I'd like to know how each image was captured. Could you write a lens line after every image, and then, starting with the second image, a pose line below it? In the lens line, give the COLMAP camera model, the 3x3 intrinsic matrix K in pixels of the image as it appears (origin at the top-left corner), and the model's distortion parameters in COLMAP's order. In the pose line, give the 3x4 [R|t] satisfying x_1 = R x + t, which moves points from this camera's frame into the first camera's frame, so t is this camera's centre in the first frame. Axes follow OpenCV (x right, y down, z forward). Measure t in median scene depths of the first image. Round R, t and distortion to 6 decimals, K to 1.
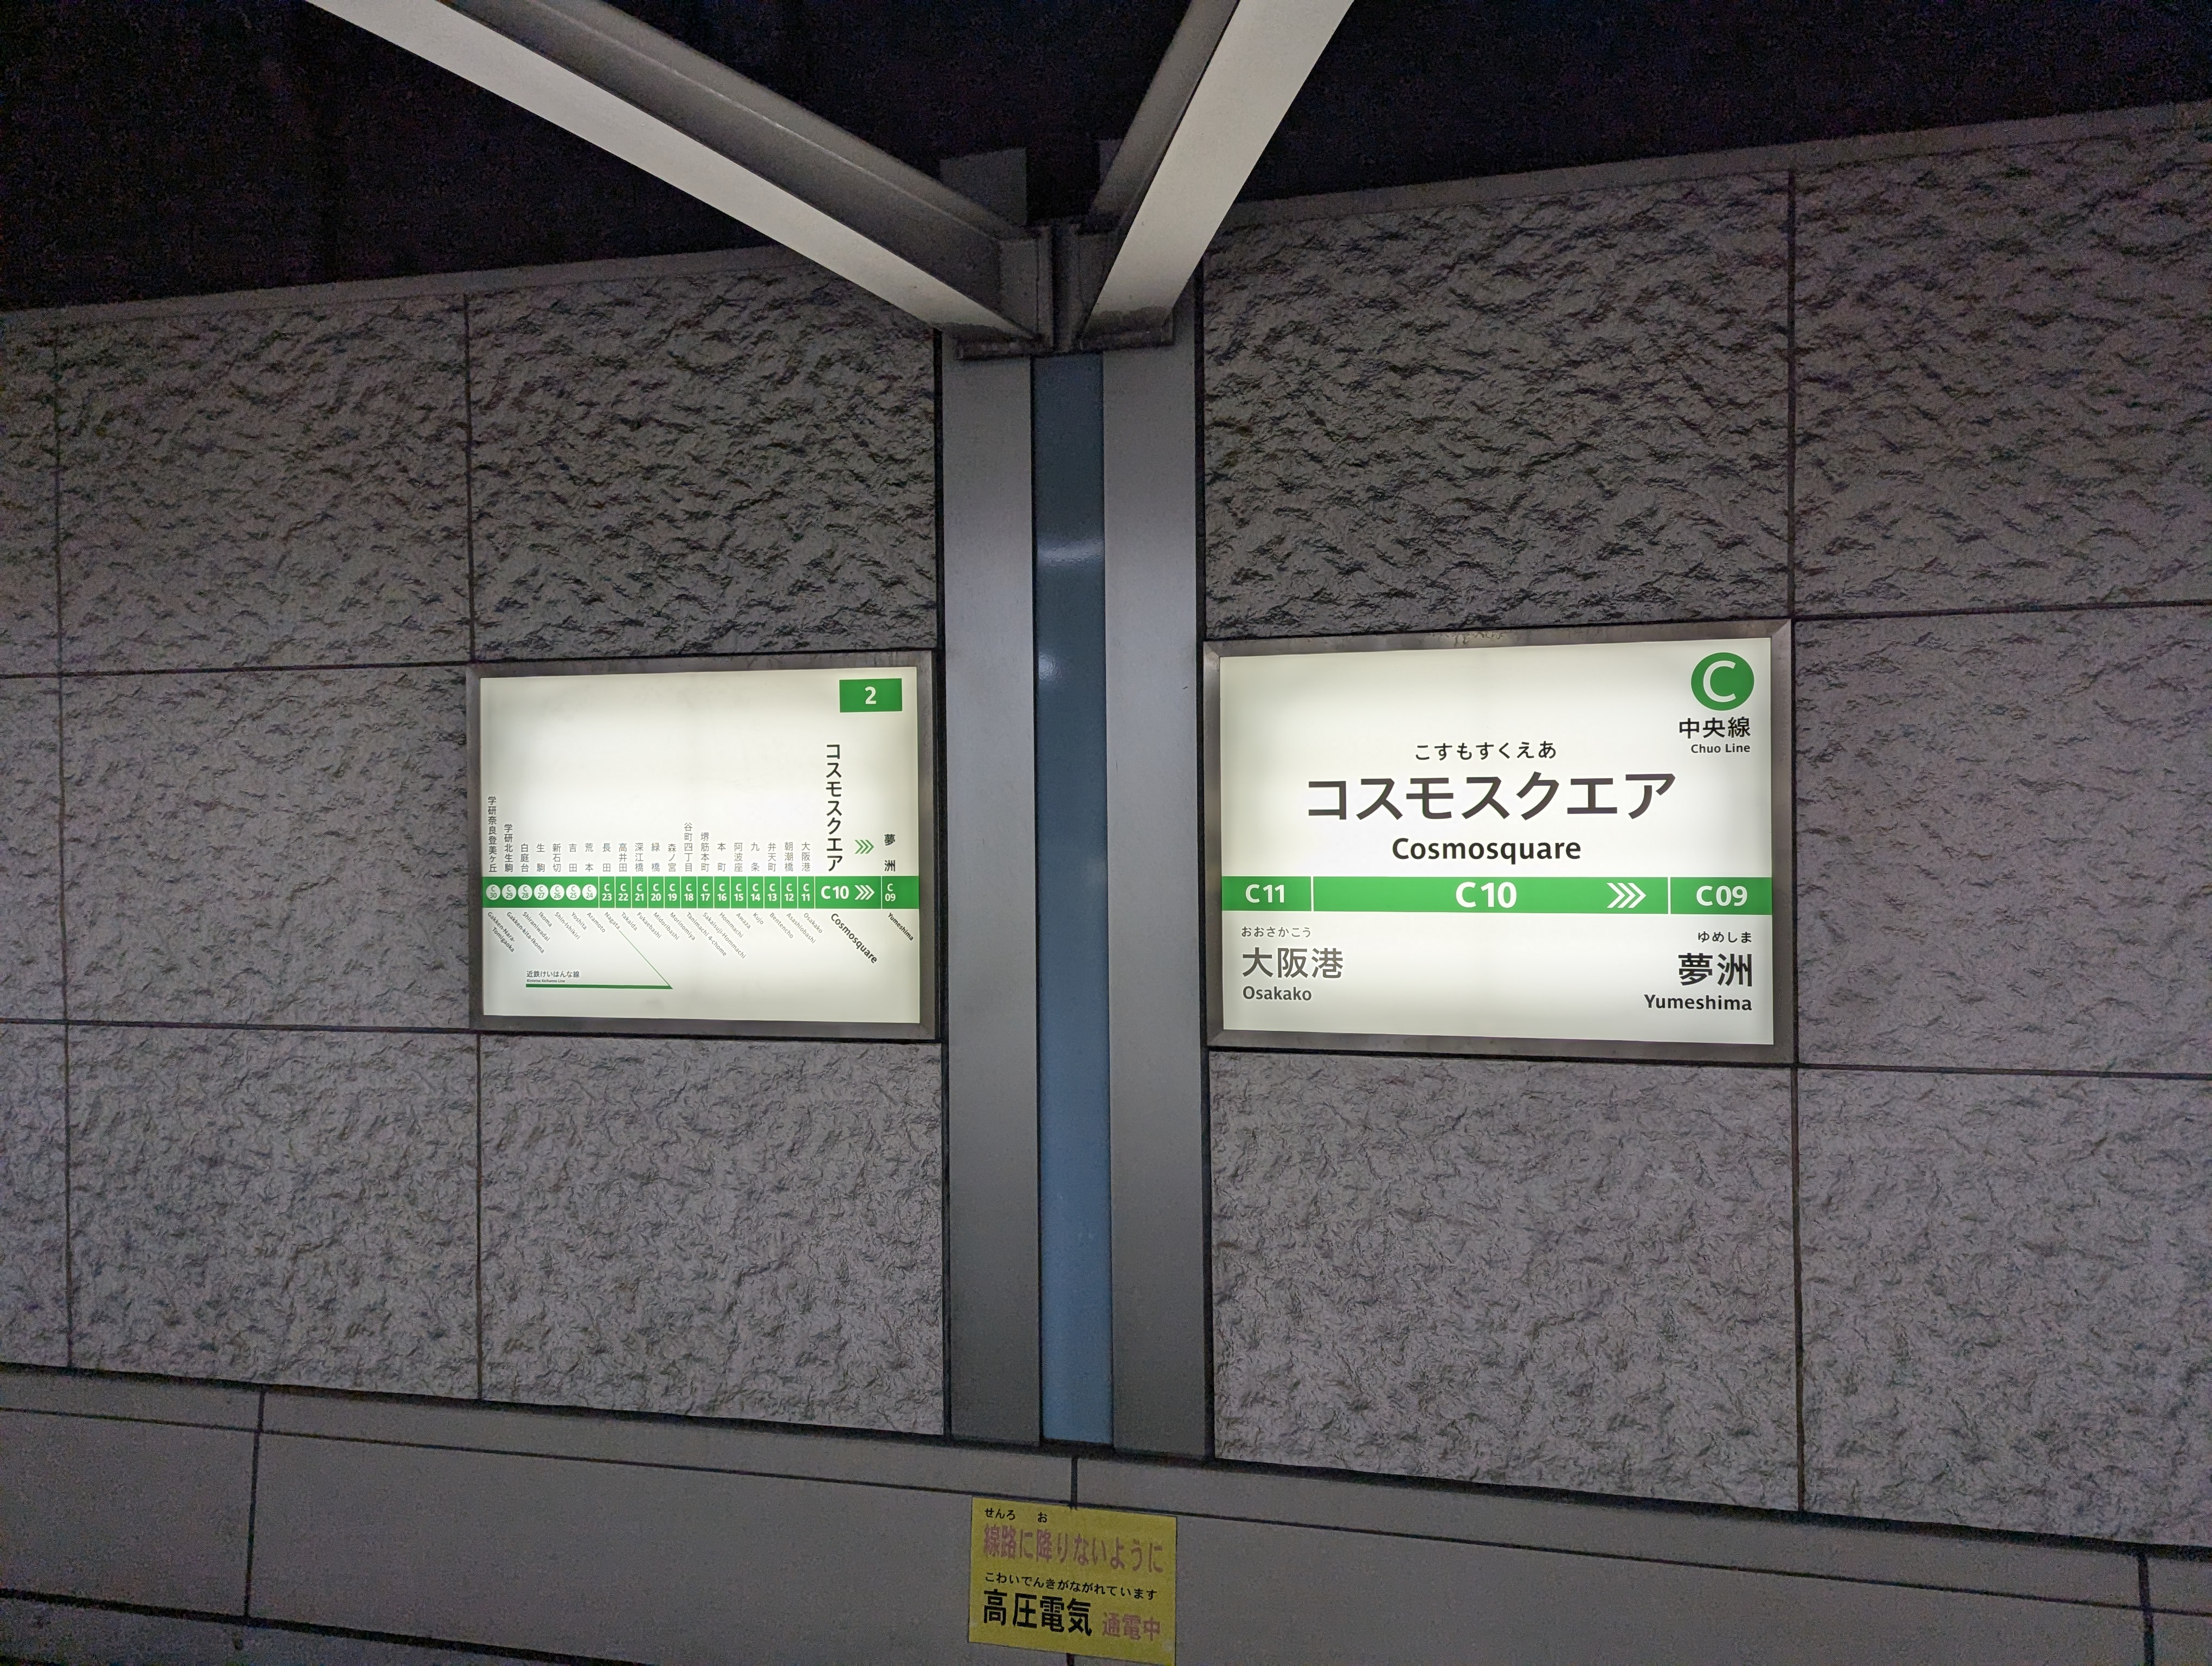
lens RADIAL K [[1621.5, 0, 1048.8], [0, 1621.5, 905.5], [0, 0, 1]] dist [0.069382, -0.047767]
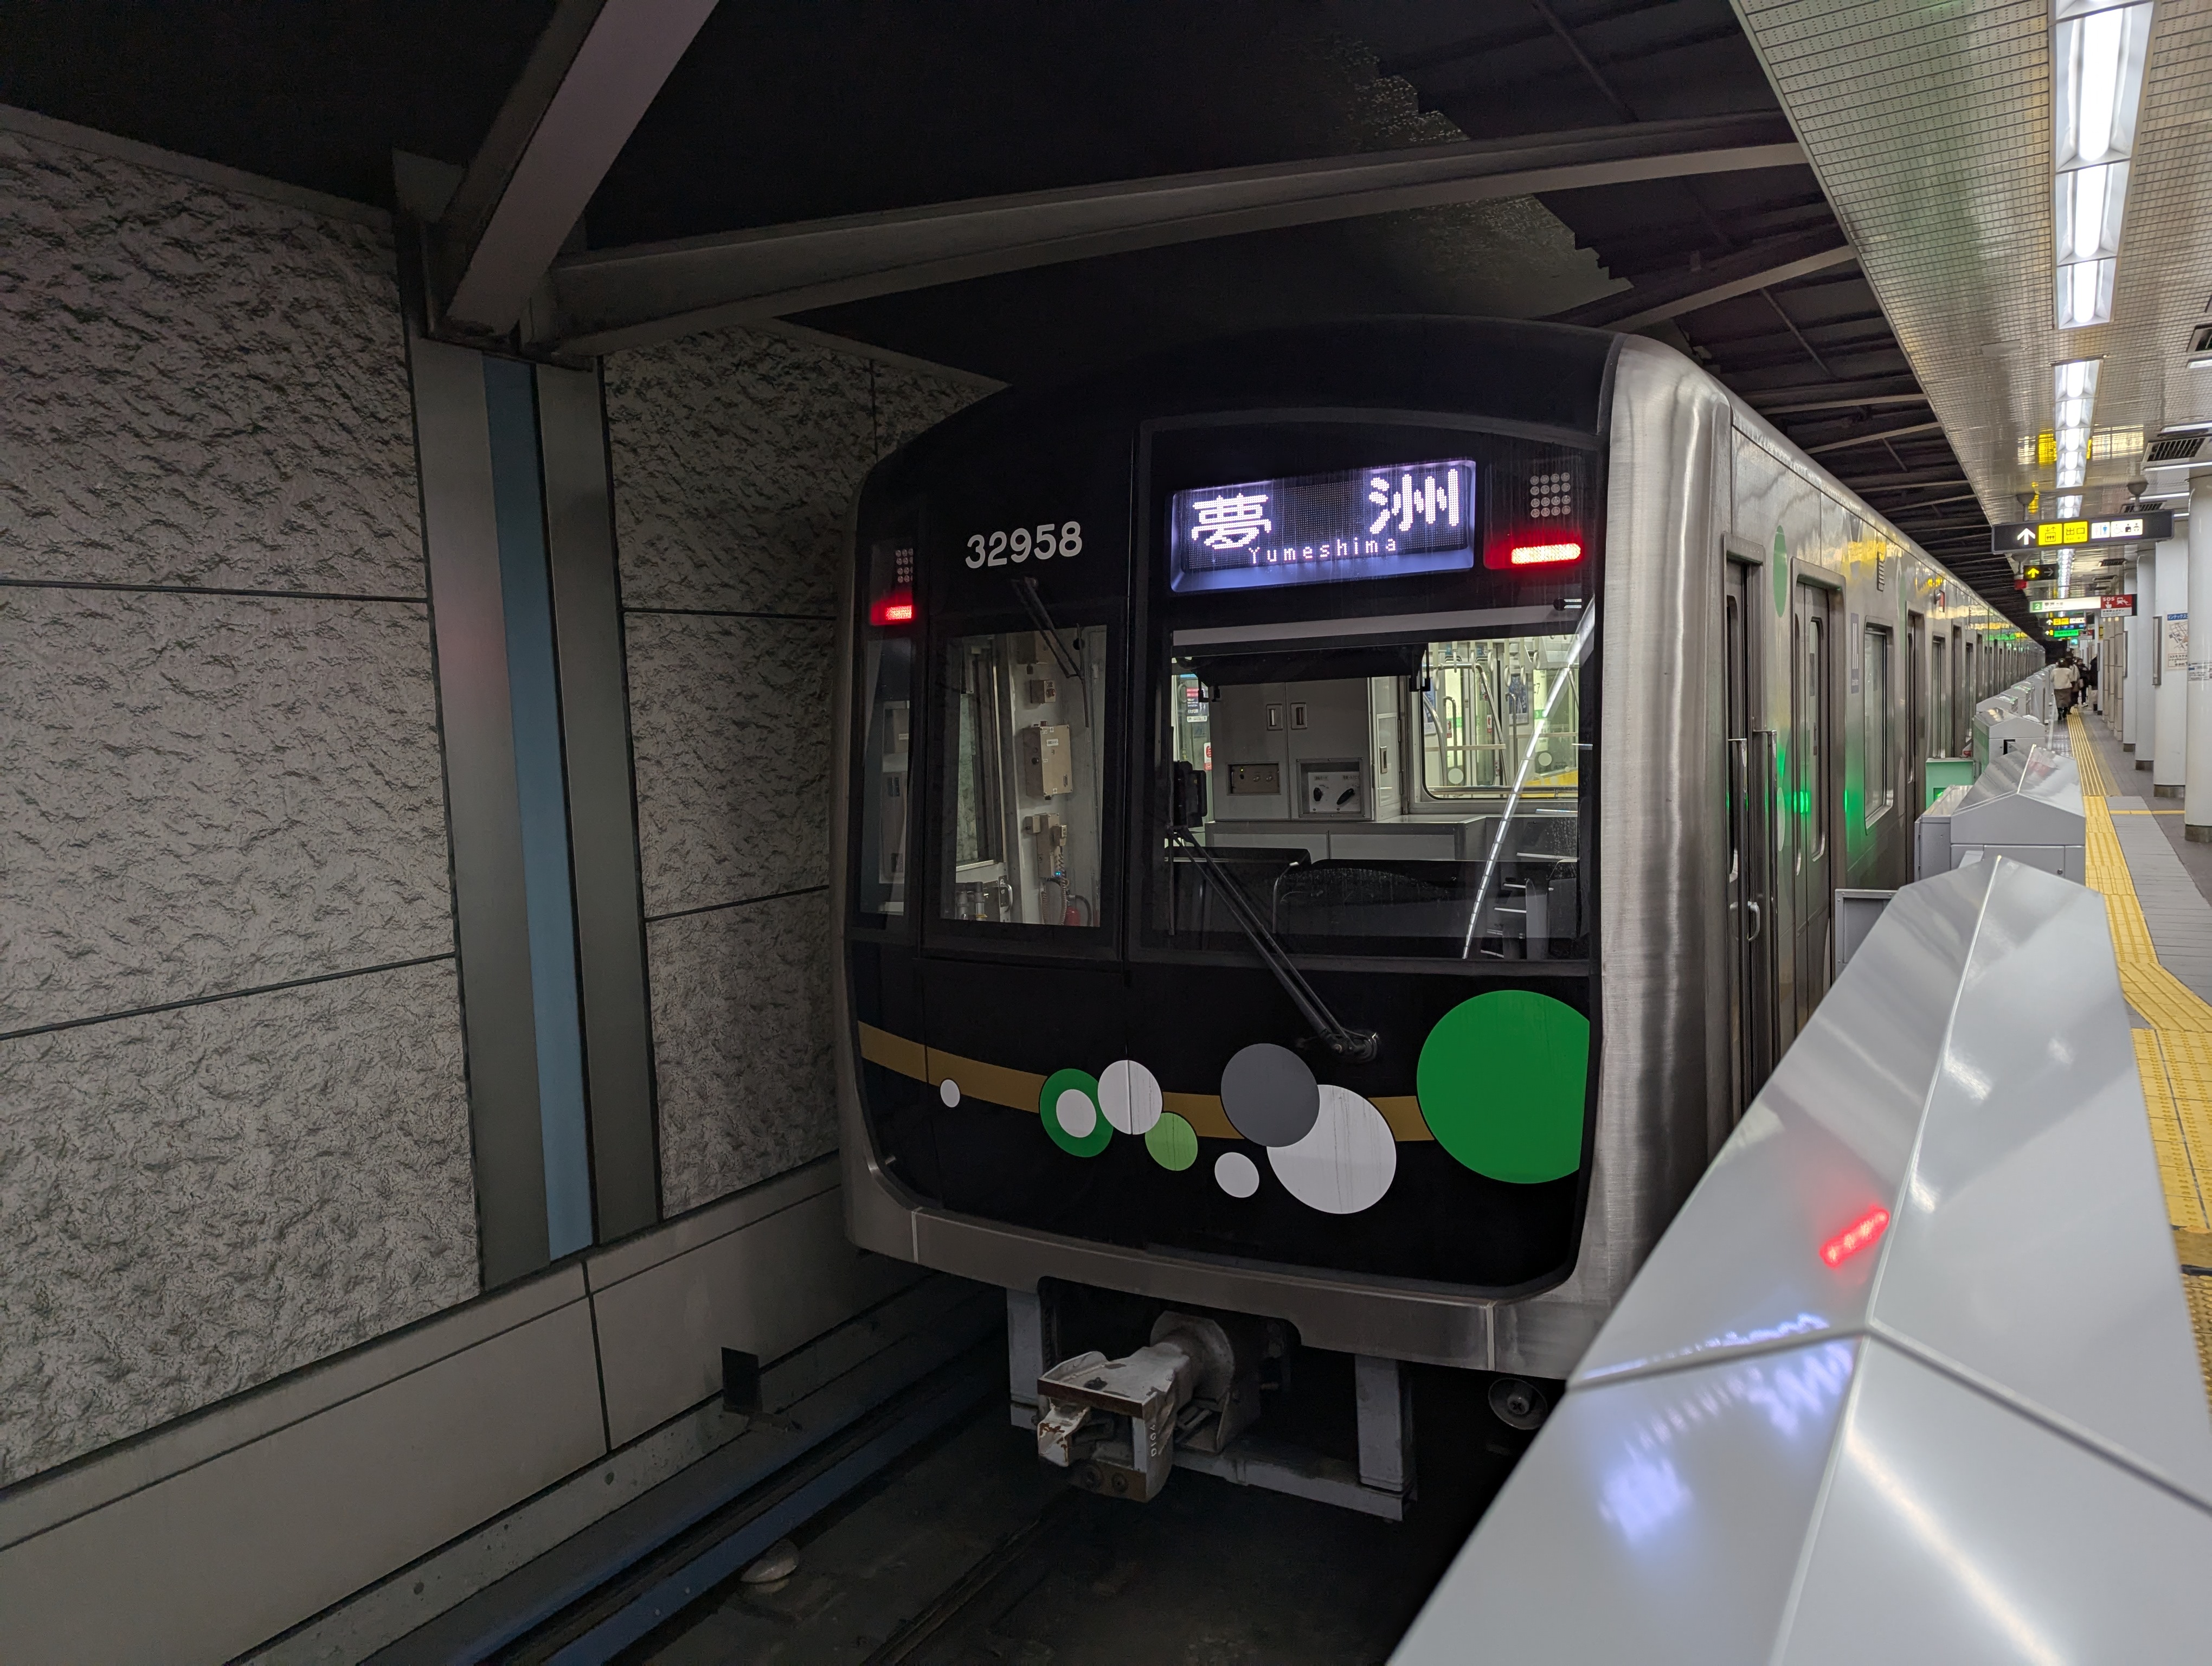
lens RADIAL K [[1621.5, 0, 1063.5], [0, 1621.5, 1034.7], [0, 0, 1]] dist [0.069382, -0.047767]
pose [[0.295857, -0.190604, 0.936023, -0.640599], [0.107370, 0.980316, 0.165686, -0.003135], [-0.949179, 0.051482, 0.310499, 0.151519]]
